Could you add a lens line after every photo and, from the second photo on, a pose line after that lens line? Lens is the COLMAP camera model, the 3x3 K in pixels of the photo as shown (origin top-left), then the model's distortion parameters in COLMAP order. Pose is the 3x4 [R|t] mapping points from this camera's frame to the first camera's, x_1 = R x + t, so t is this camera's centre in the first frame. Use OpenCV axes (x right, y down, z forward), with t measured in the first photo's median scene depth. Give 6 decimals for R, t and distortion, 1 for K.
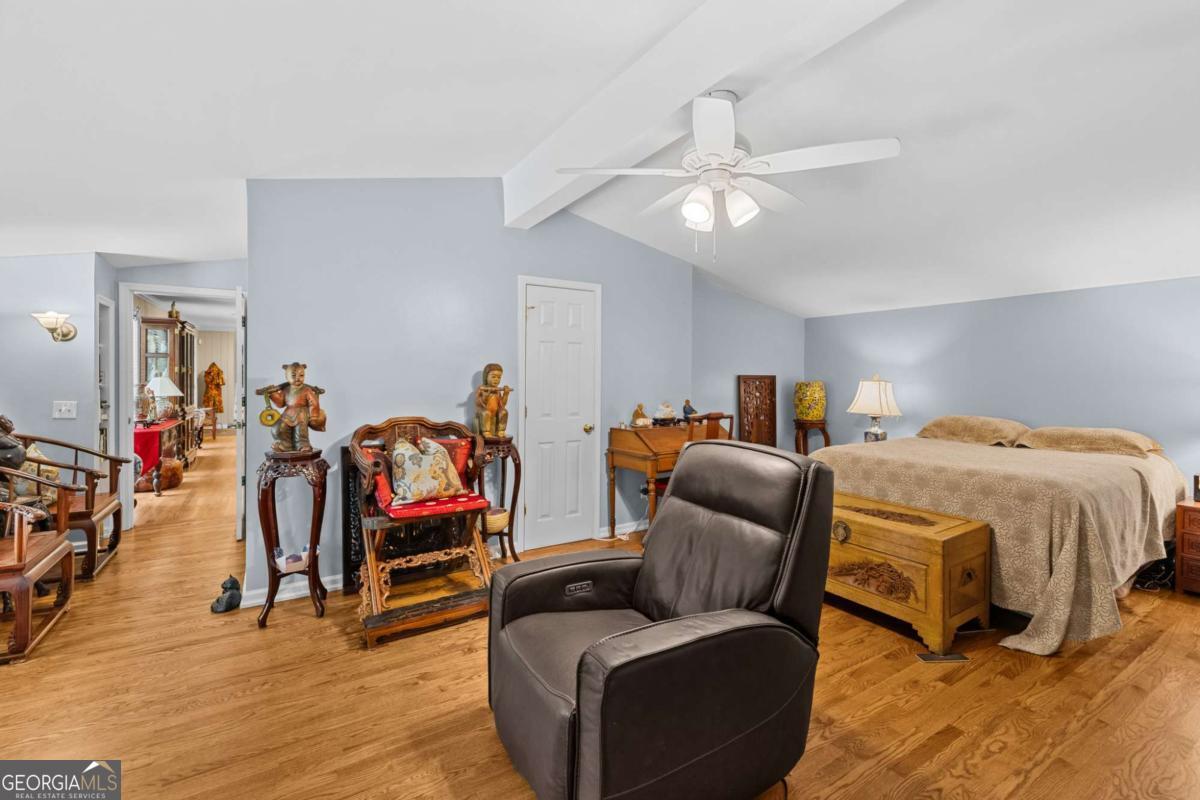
lens RADIAL K [[517.0, 0, 592.5], [0, 517.0, 374.5], [0, 0, 1]] dist [-0.000056, 0.000544]
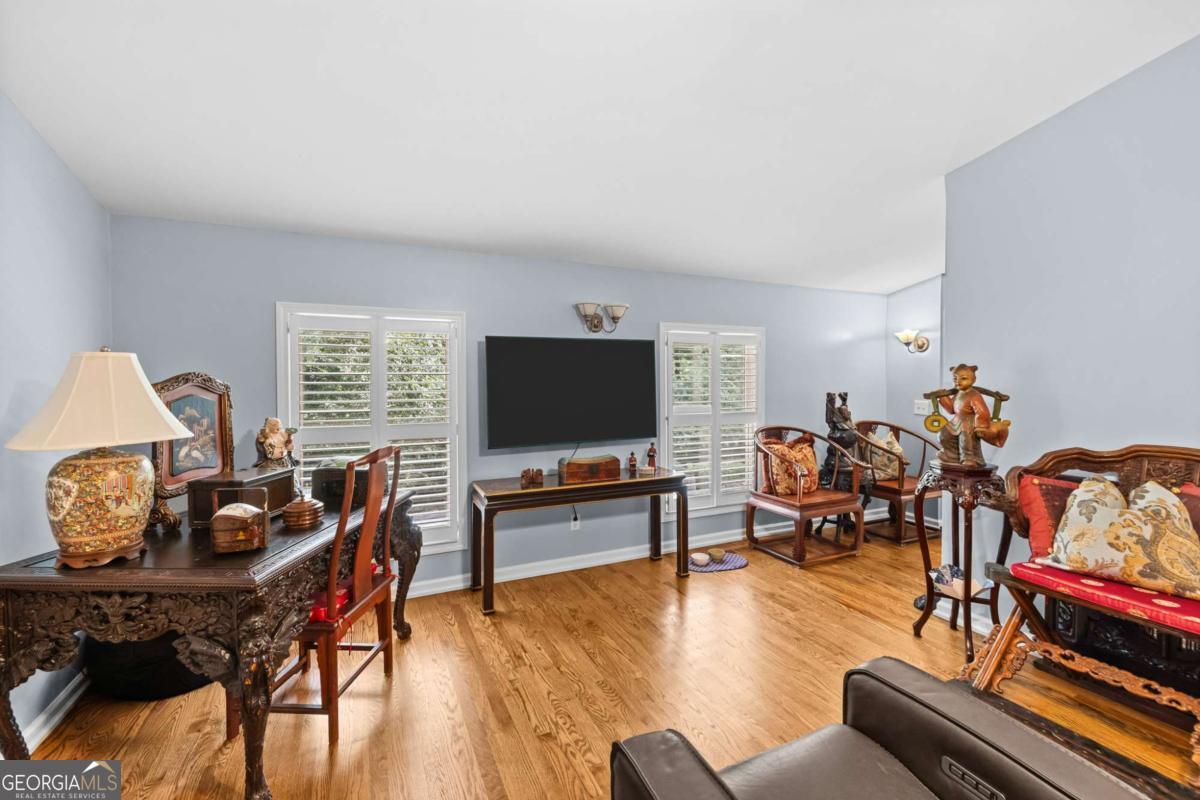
lens RADIAL K [[506.2, 0, 589.6], [0, 506.2, 388.9], [0, 0, 1]] dist [0.001237, 0.000260]
pose [[-0.122156, 0.014624, -0.992403, 0.362094], [0.005025, 0.999888, 0.014116, 0.004277], [0.992498, -0.003263, -0.122216, 0.472560]]
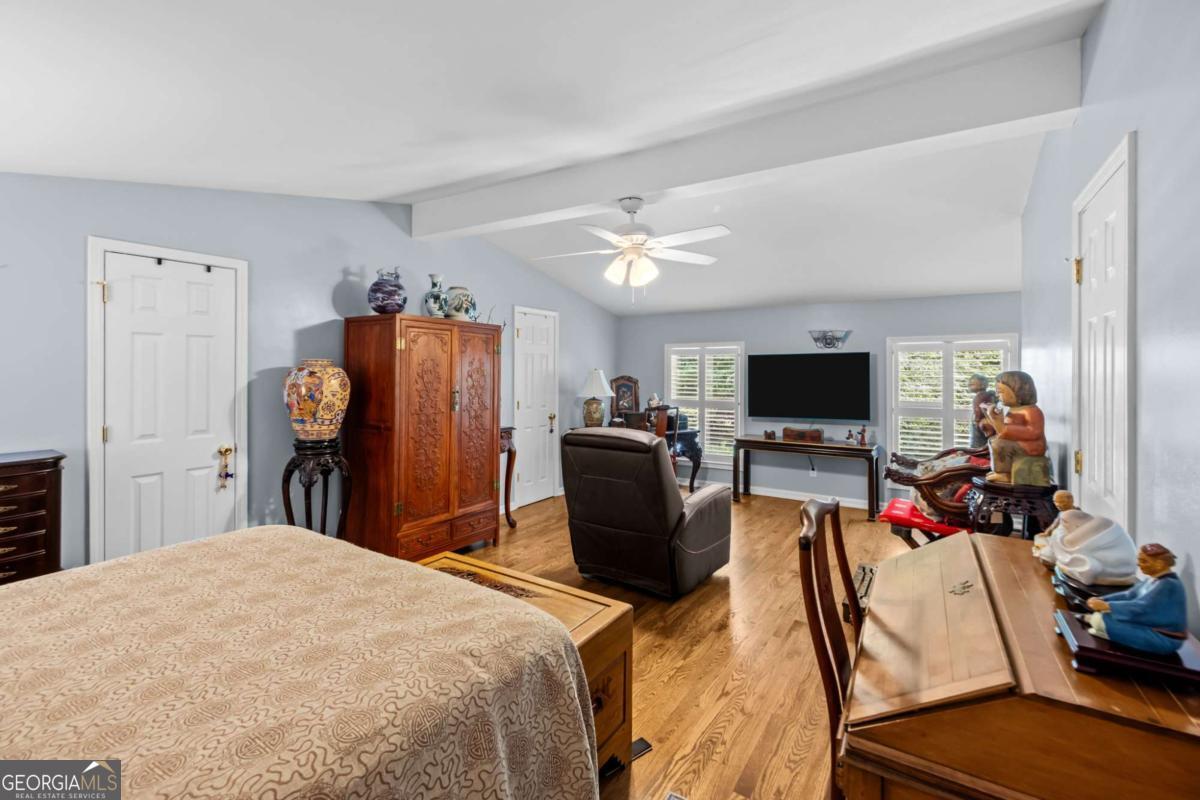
lens RADIAL K [[517.0, 0, 592.5], [0, 517.0, 374.5], [0, 0, 1]] dist [-0.000056, 0.000544]
pose [[-0.911657, -0.001154, -0.410951, 0.702346], [-0.003575, 0.999980, 0.005123, -0.026236], [0.410937, 0.006139, -0.911643, 1.702338]]
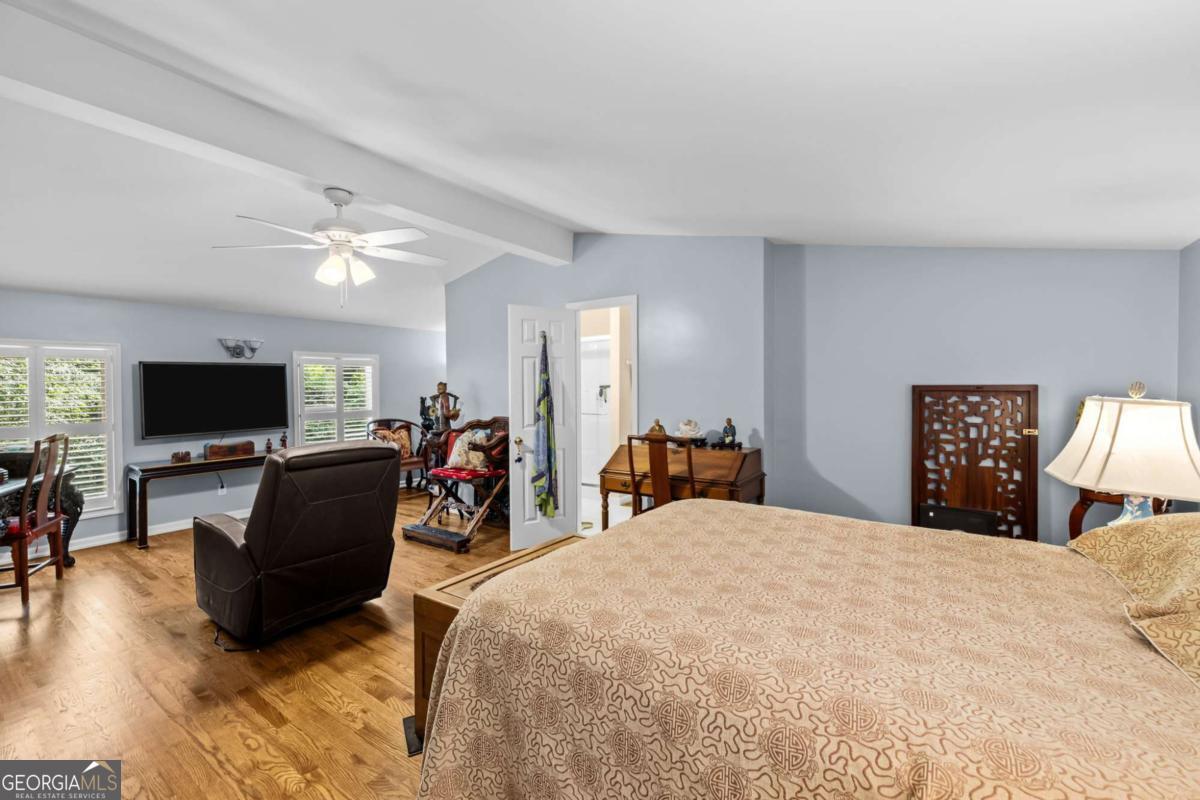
lens RADIAL K [[510.4, 0, 595.6], [0, 510.4, 390.2], [0, 0, 1]] dist [-0.001193, -0.000645]
pose [[0.386434, 0.006671, -0.922293, 1.292907], [0.010147, 0.999883, 0.011484, -0.009498], [0.922261, -0.013796, 0.386321, 0.804889]]
